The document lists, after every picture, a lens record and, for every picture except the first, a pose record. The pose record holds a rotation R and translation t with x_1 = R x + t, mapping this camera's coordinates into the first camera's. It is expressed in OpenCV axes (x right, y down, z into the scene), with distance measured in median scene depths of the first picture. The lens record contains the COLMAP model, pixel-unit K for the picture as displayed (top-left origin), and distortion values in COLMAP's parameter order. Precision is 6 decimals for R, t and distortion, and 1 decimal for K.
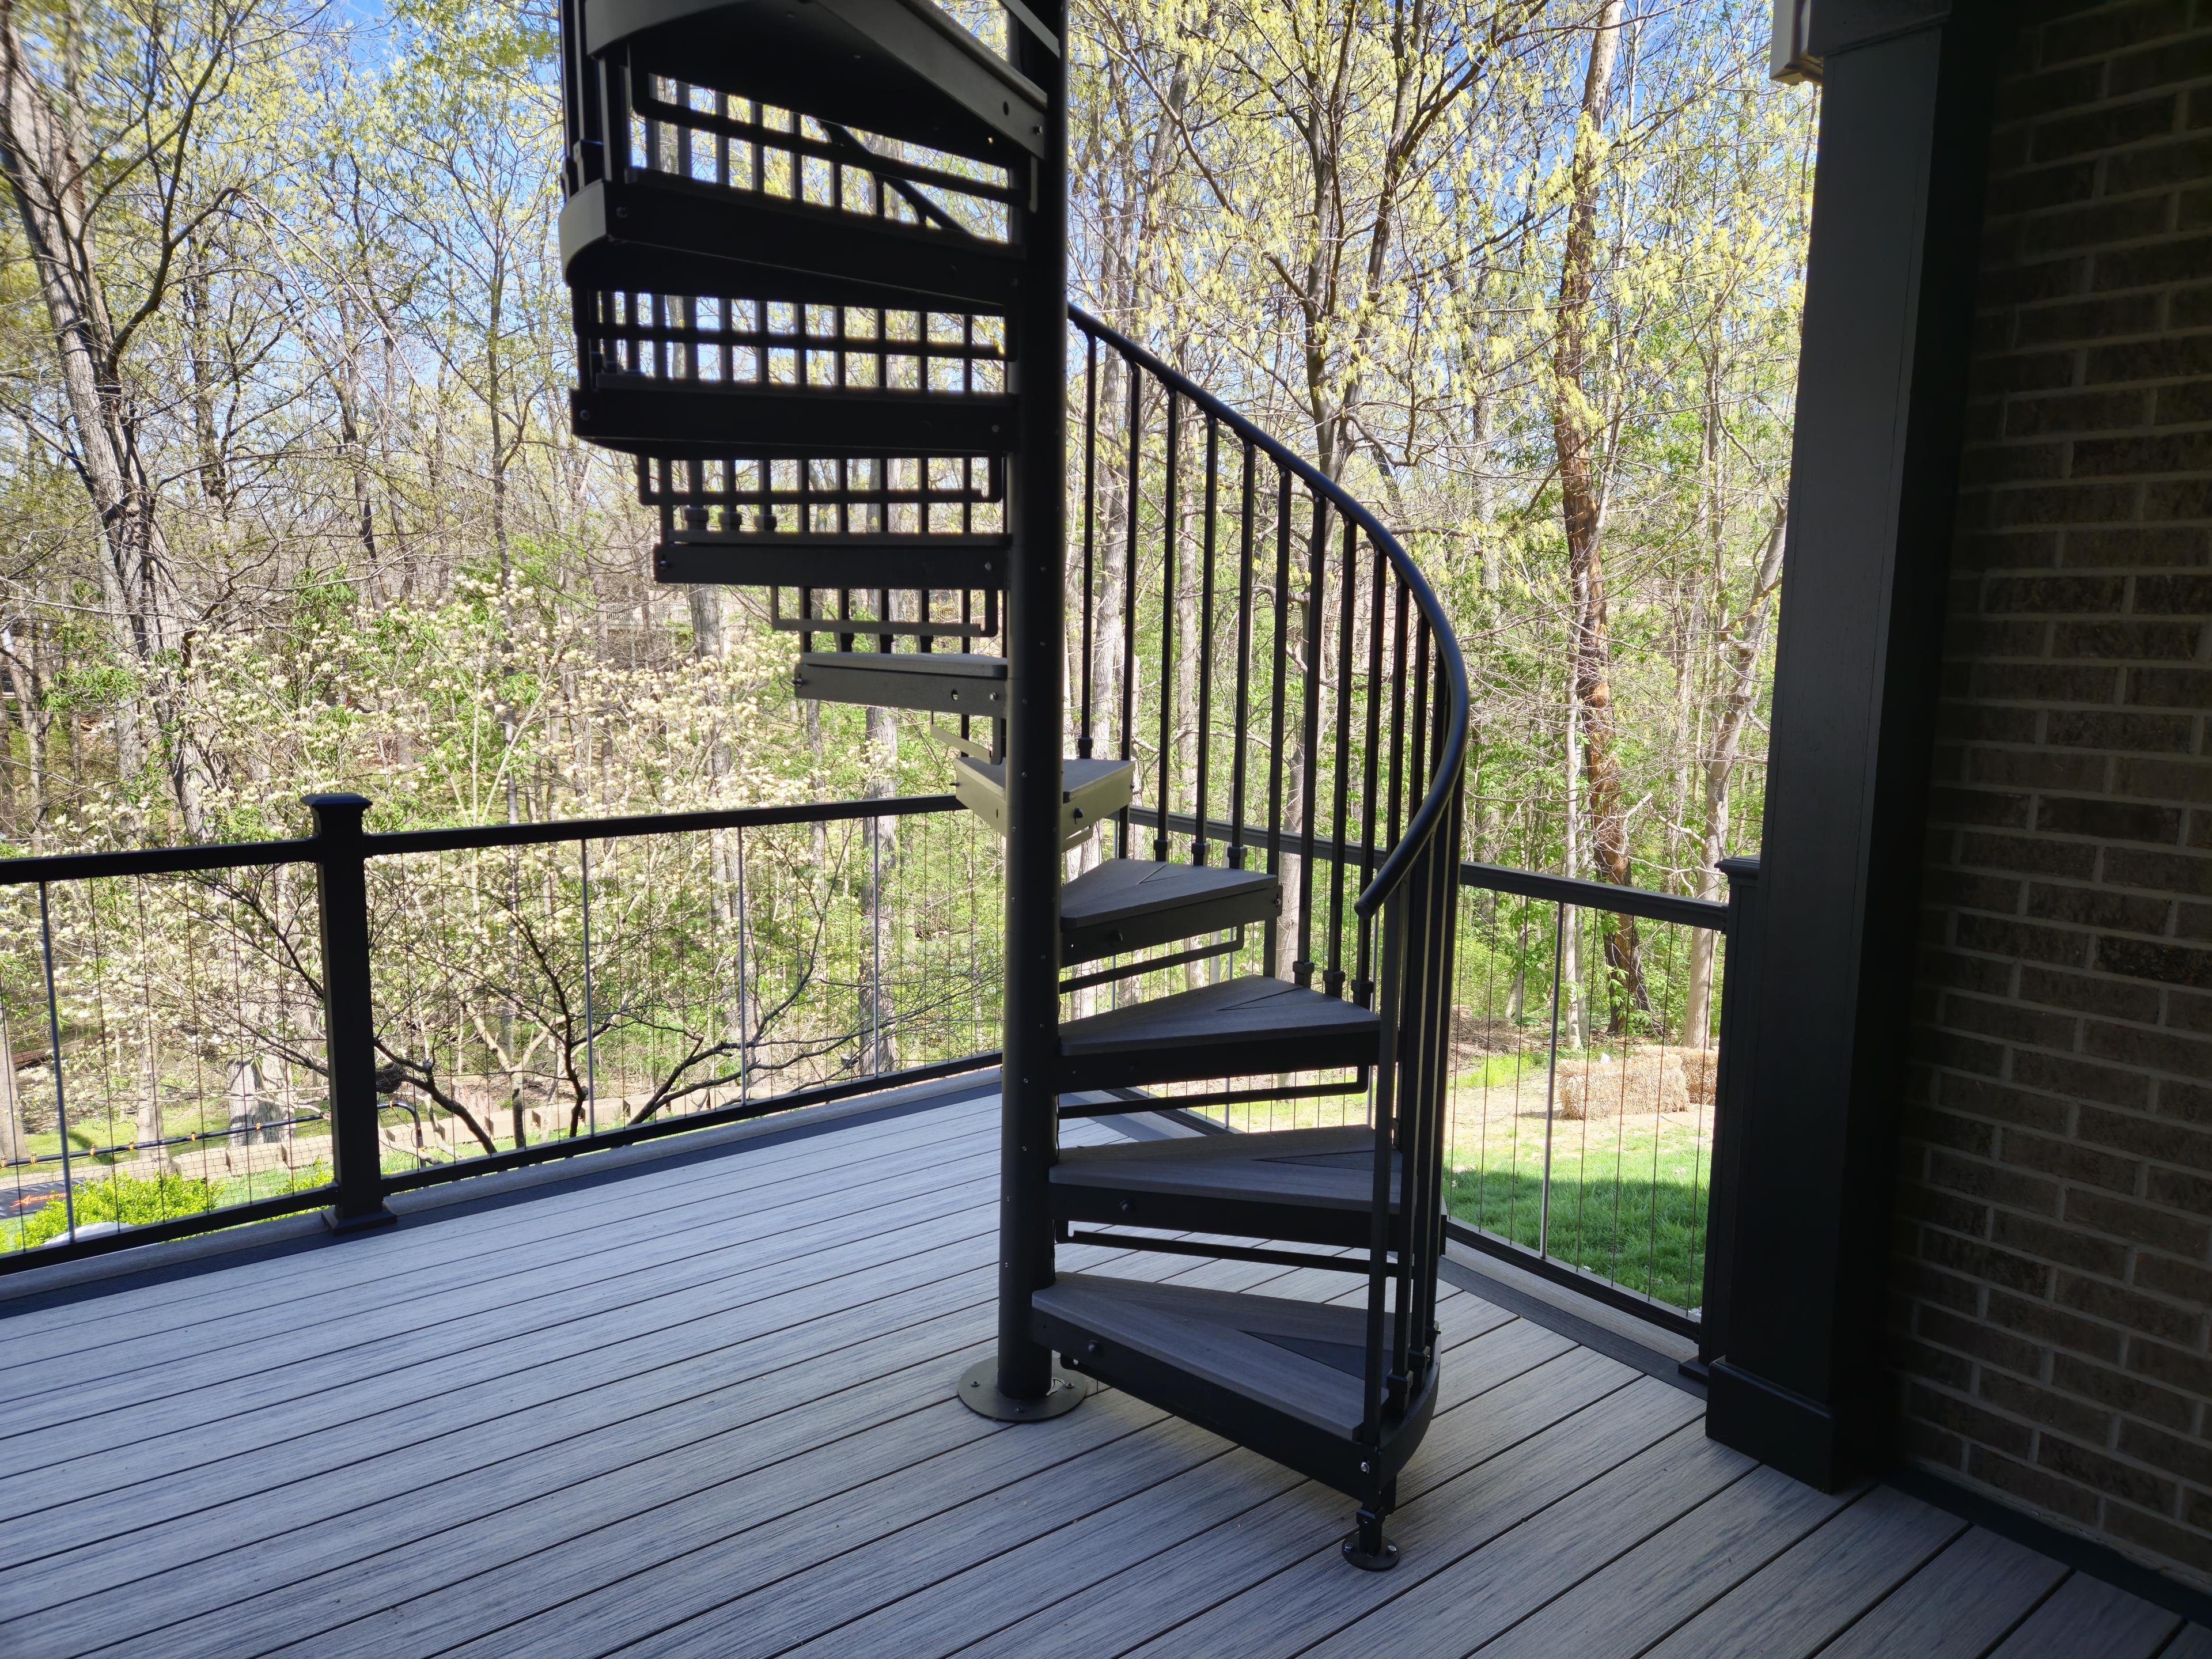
lens RADIAL K [[1463.1, 0, 1095.5], [0, 1463.1, 830.2], [0, 0, 1]] dist [0.078946, -0.071850]
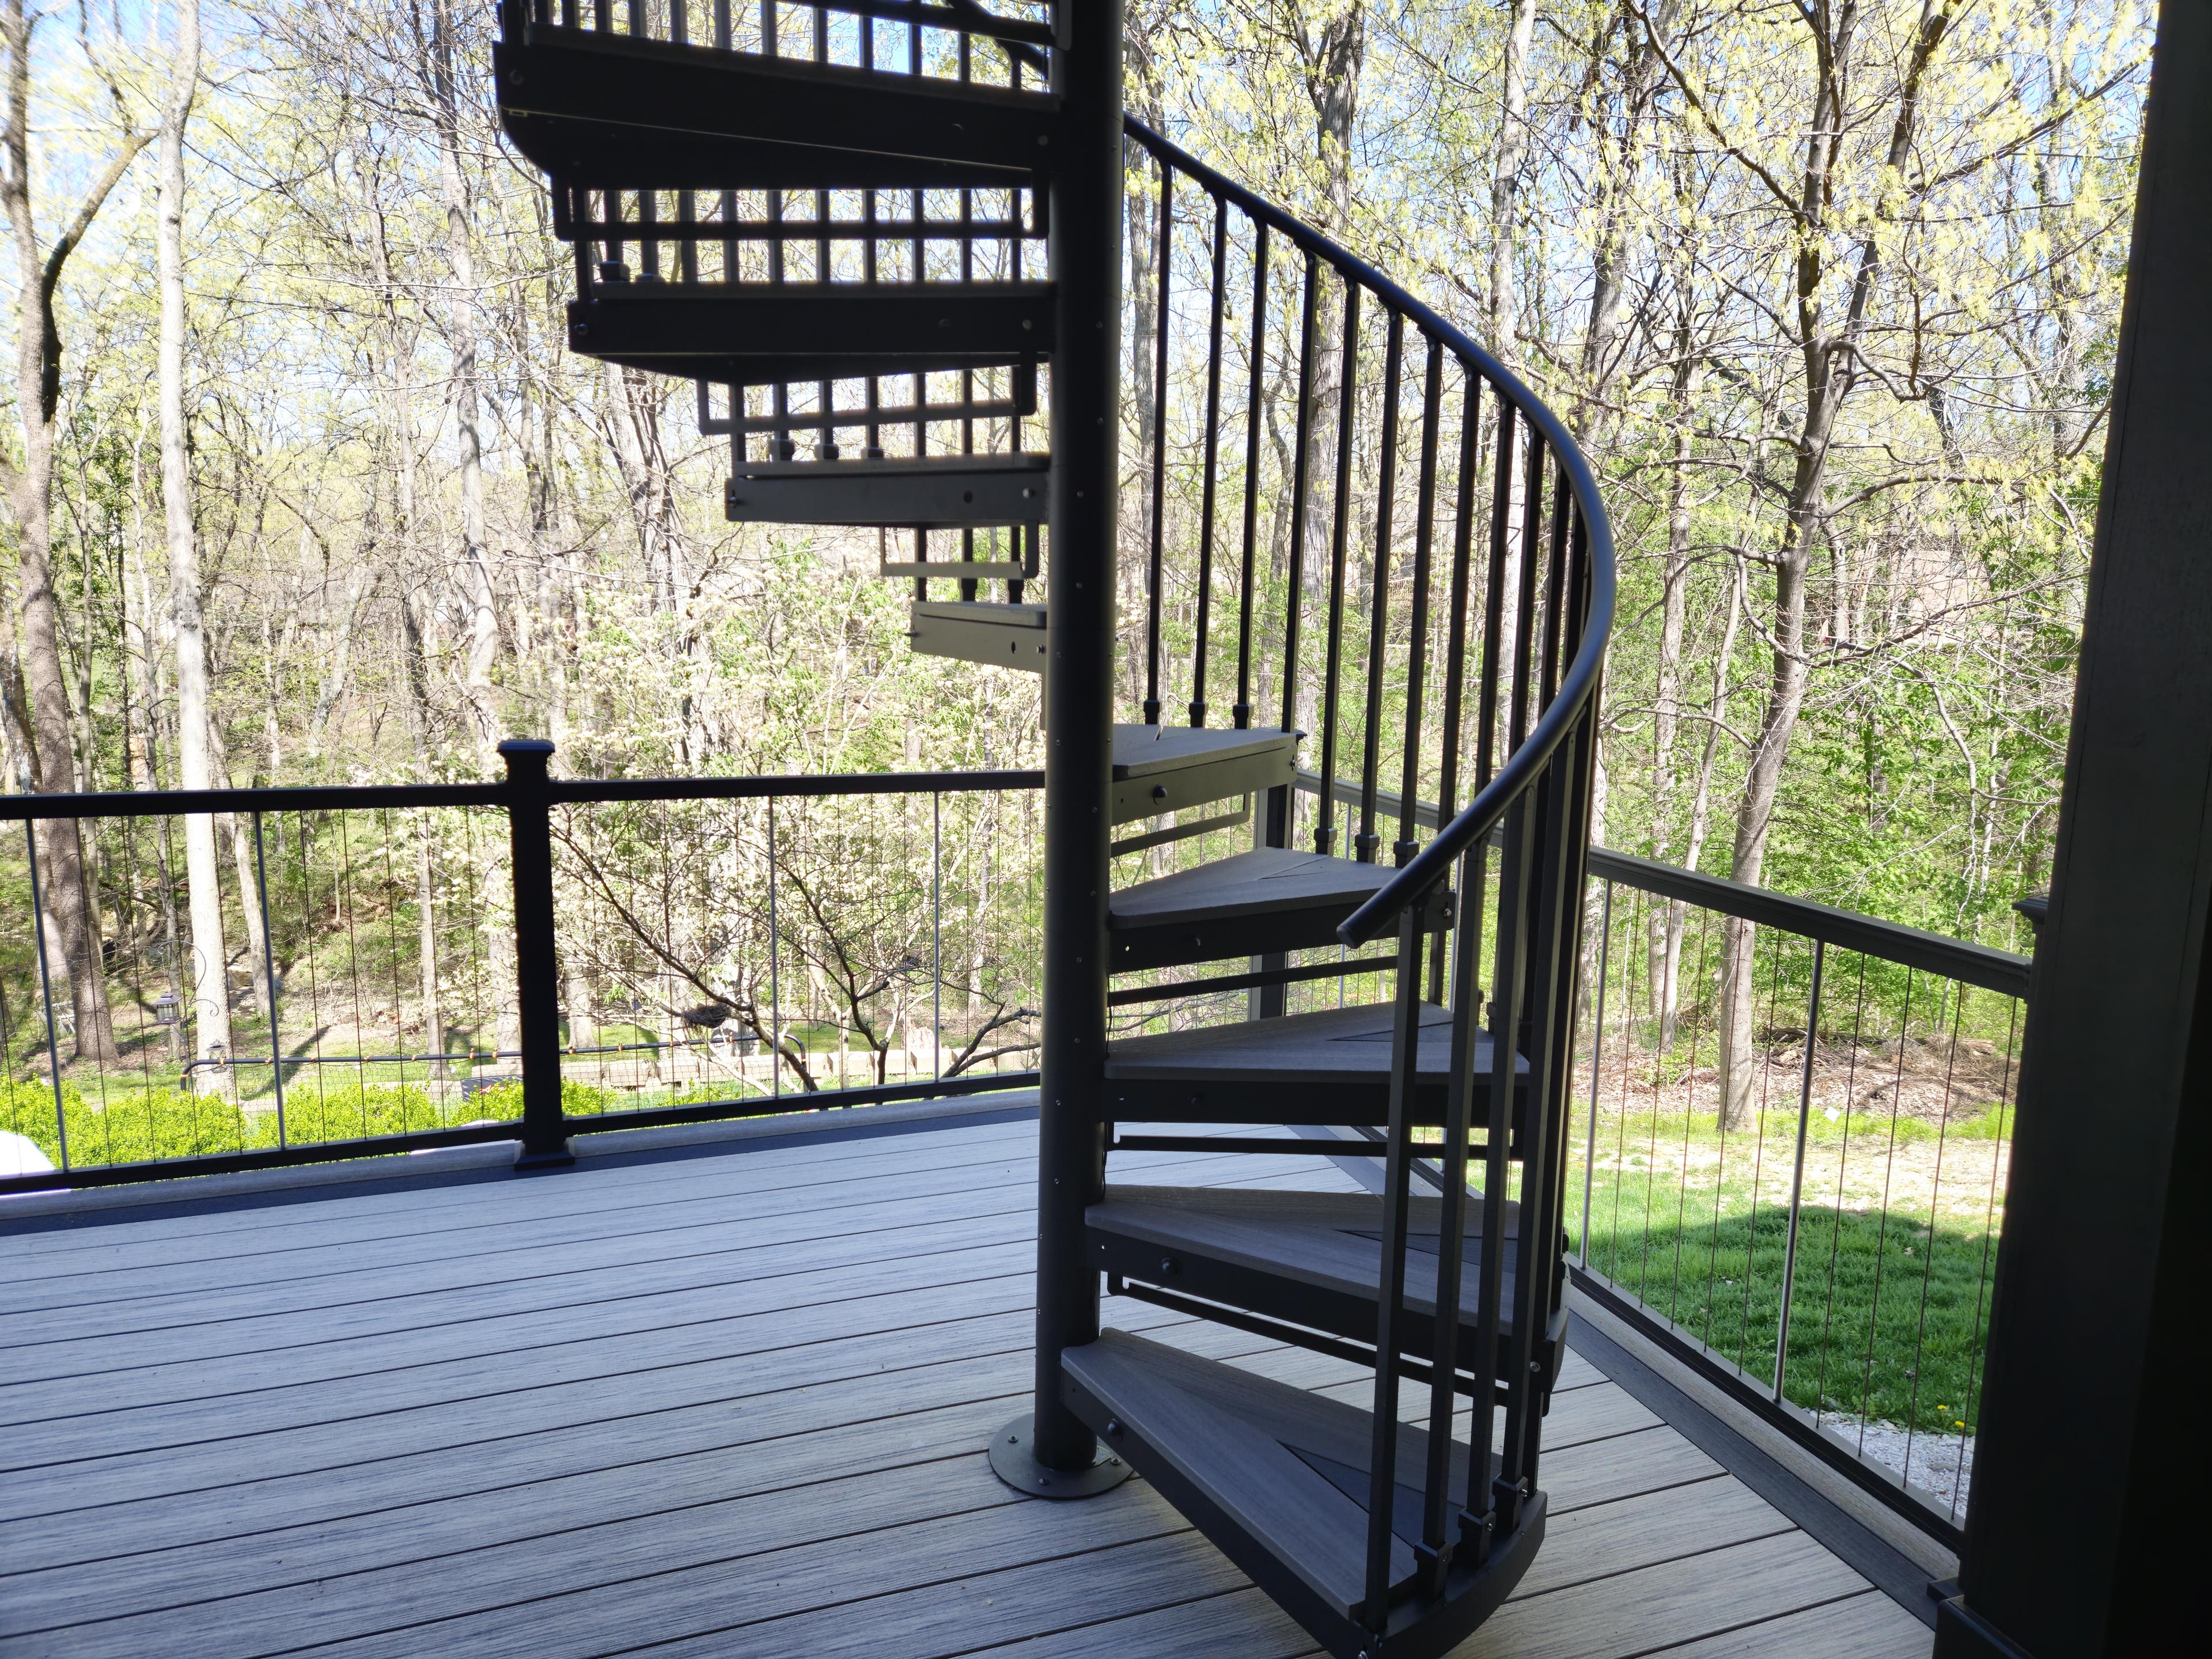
lens RADIAL K [[1467.7, 0, 1099.4], [0, 1467.7, 846.1], [0, 0, 1]] dist [0.066483, -0.062534]
pose [[0.950216, 0.056131, -0.306496, 0.219775], [-0.046185, 0.998147, 0.039612, -0.012934], [0.308151, -0.023484, 0.951047, 0.194194]]
